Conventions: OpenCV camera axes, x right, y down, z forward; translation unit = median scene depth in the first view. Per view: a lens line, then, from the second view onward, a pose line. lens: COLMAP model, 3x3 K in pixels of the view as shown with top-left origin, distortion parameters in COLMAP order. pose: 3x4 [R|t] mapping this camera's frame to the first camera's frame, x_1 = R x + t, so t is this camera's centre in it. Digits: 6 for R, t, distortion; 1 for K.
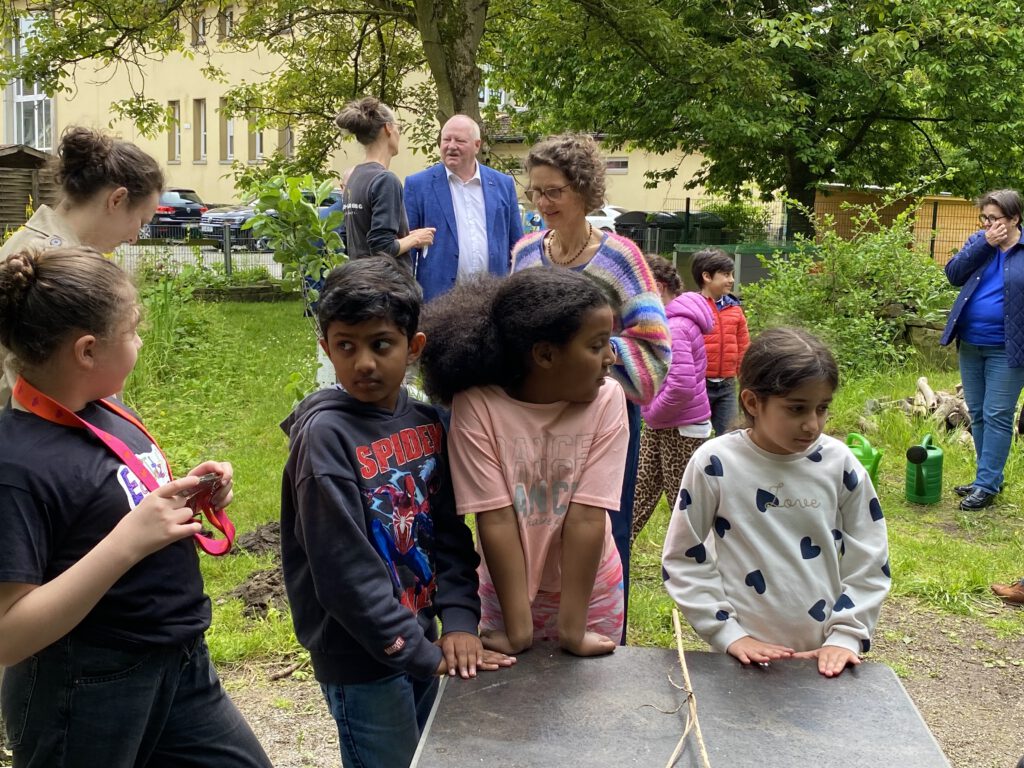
lens RADIAL K [[1223.7, 0, 513.3], [0, 1223.7, 385.8], [0, 0, 1]] dist [0.031744, 0.000000]
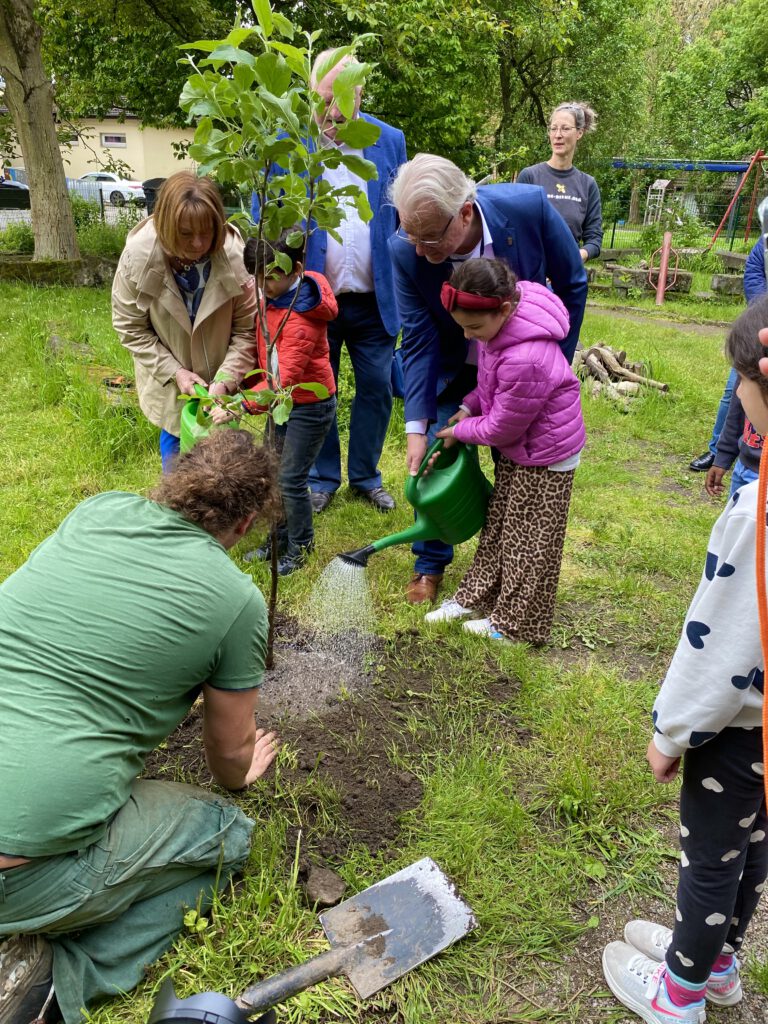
lens RADIAL K [[774.4, 0, 385.0], [0, 774.4, 512.9], [0, 0, 1]] dist [0.006548, -0.018068]
pose [[0.913801, -0.137344, 0.382236, -0.066728], [0.033774, 0.963527, 0.265470, -0.025078], [-0.404755, -0.229677, 0.885111, 0.209587]]
